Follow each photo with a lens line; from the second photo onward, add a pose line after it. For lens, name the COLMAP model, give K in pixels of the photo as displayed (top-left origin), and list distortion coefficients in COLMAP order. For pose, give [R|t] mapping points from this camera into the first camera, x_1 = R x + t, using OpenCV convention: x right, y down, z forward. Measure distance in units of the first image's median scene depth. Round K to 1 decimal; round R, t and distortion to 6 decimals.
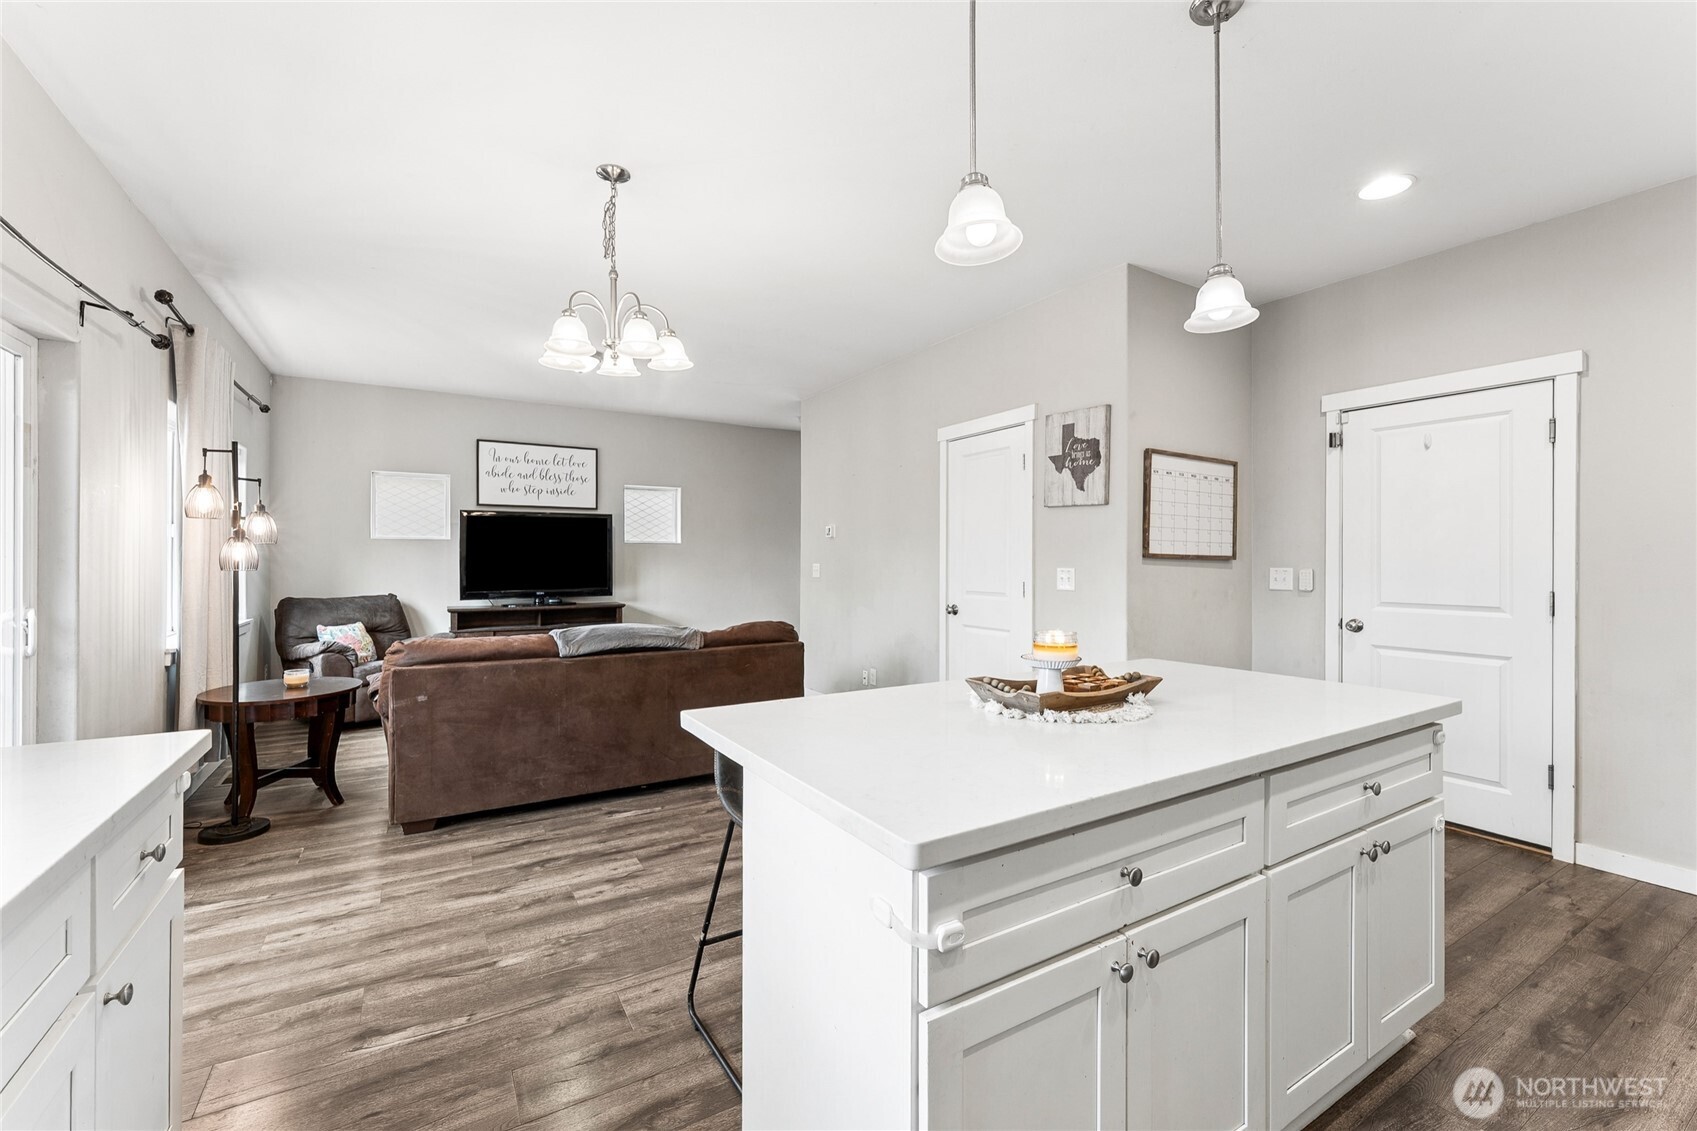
lens RADIAL K [[694.2, 0, 858.0], [0, 694.2, 570.7], [0, 0, 1]] dist [0.003641, -0.001907]
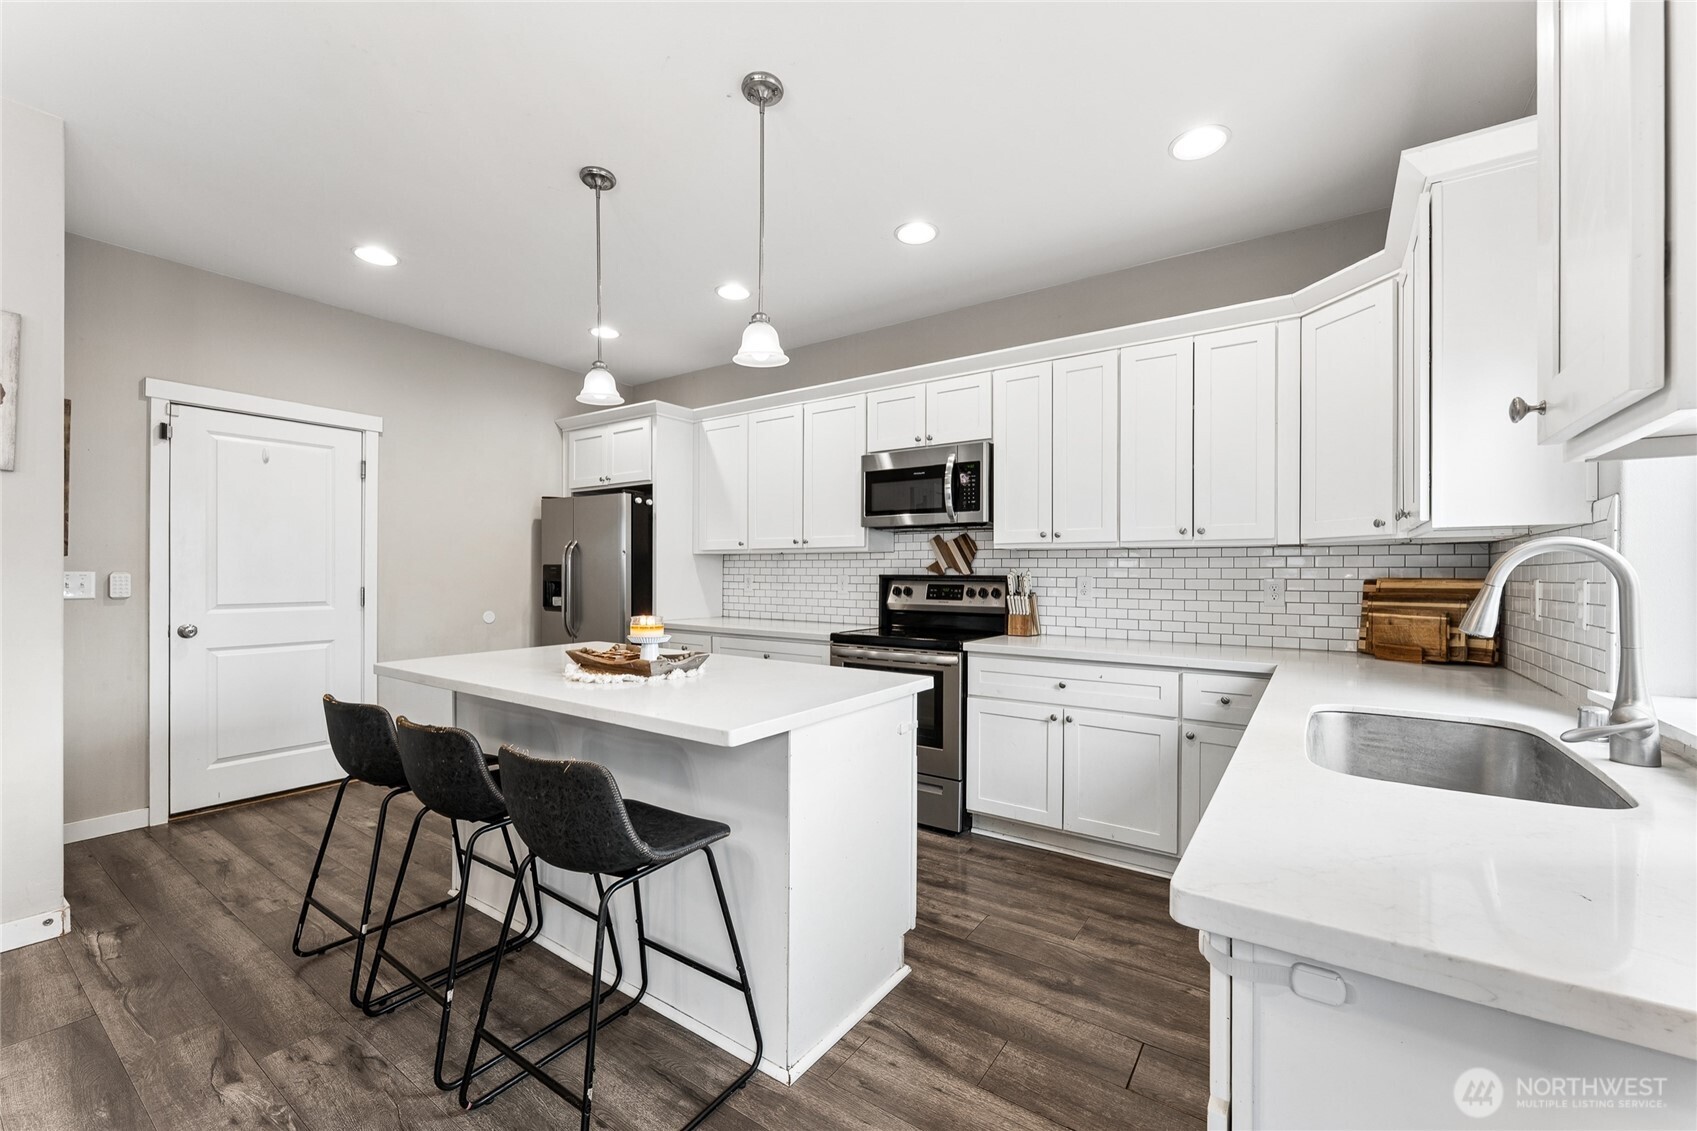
lens RADIAL K [[694.2, 0, 845.5], [0, 694.2, 559.9], [0, 0, 1]] dist [0.003641, -0.001907]
pose [[-0.399289, 0.012613, 0.916738, -0.491086], [0.010775, 0.999901, -0.009064, -0.001116], [-0.916762, 0.006259, -0.399386, 0.529964]]
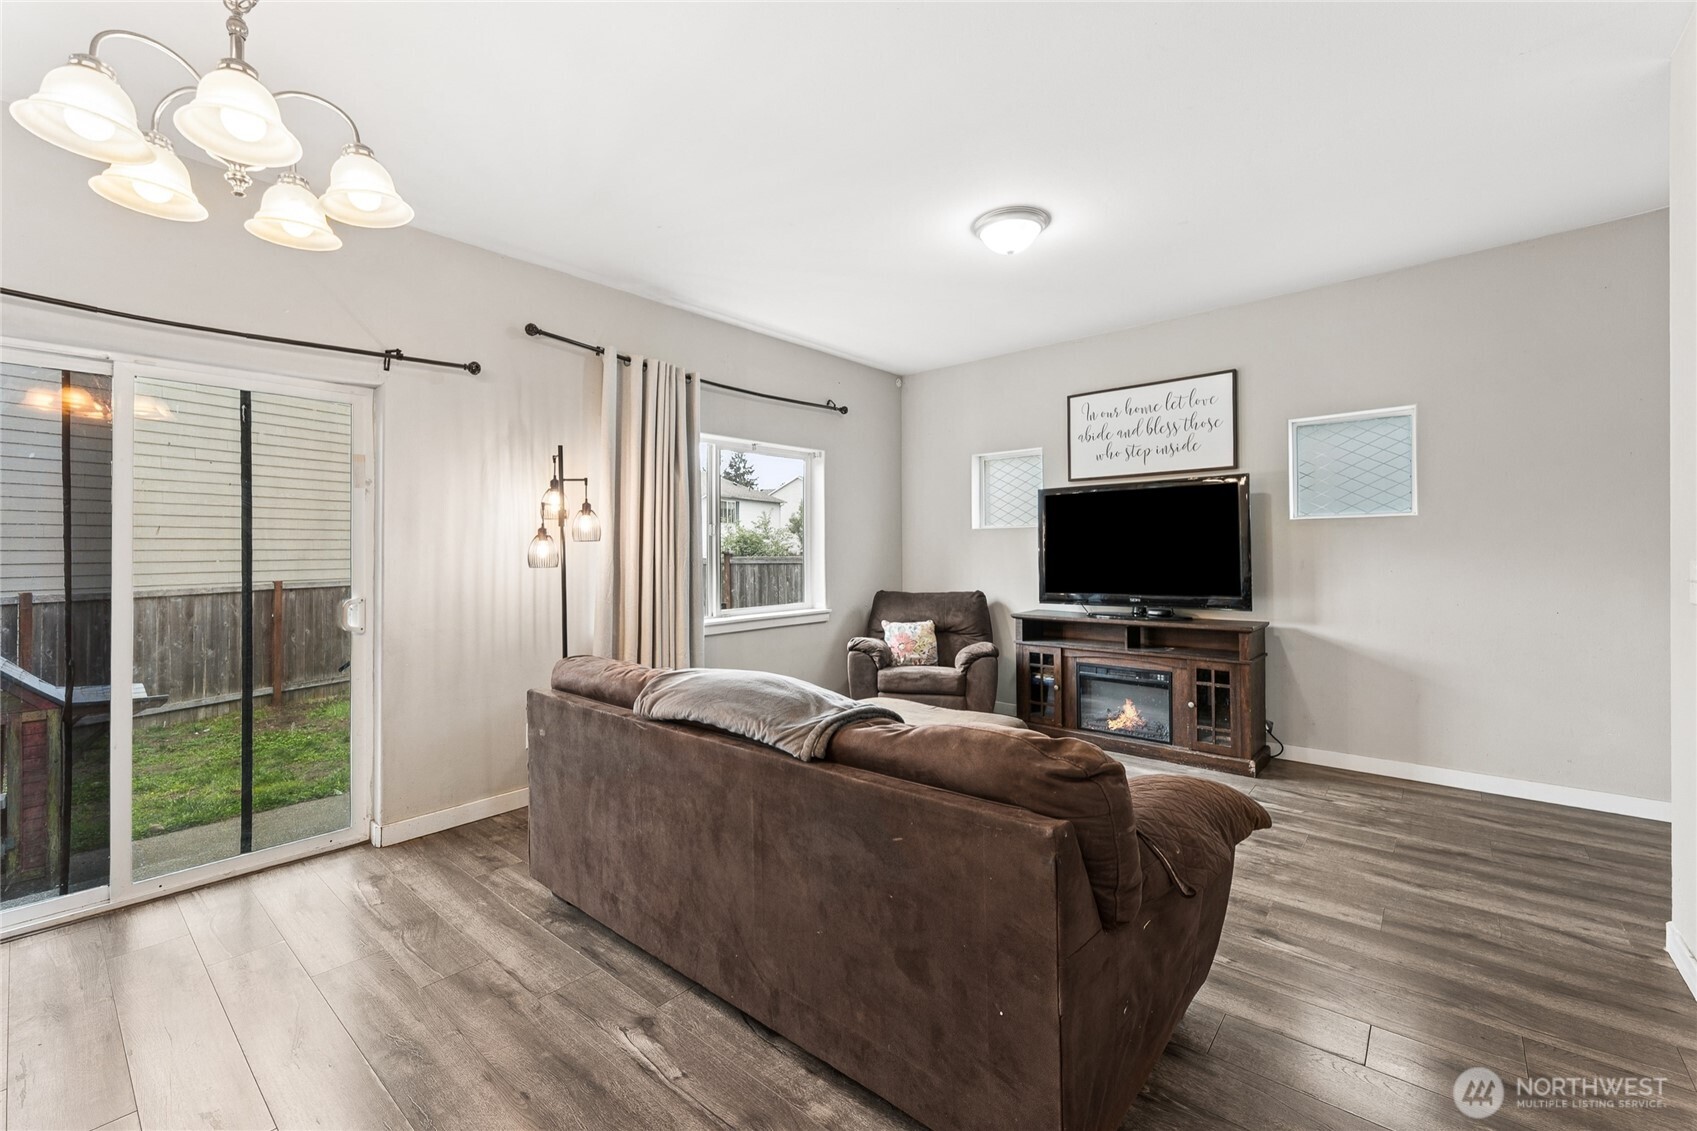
lens RADIAL K [[694.2, 0, 855.7], [0, 694.2, 555.5], [0, 0, 1]] dist [0.003641, -0.001907]
pose [[0.301327, 0.000913, -0.953520, 0.195780], [-0.005215, 0.999986, -0.000691, -0.016397], [0.953506, 0.005181, 0.301328, 0.905901]]
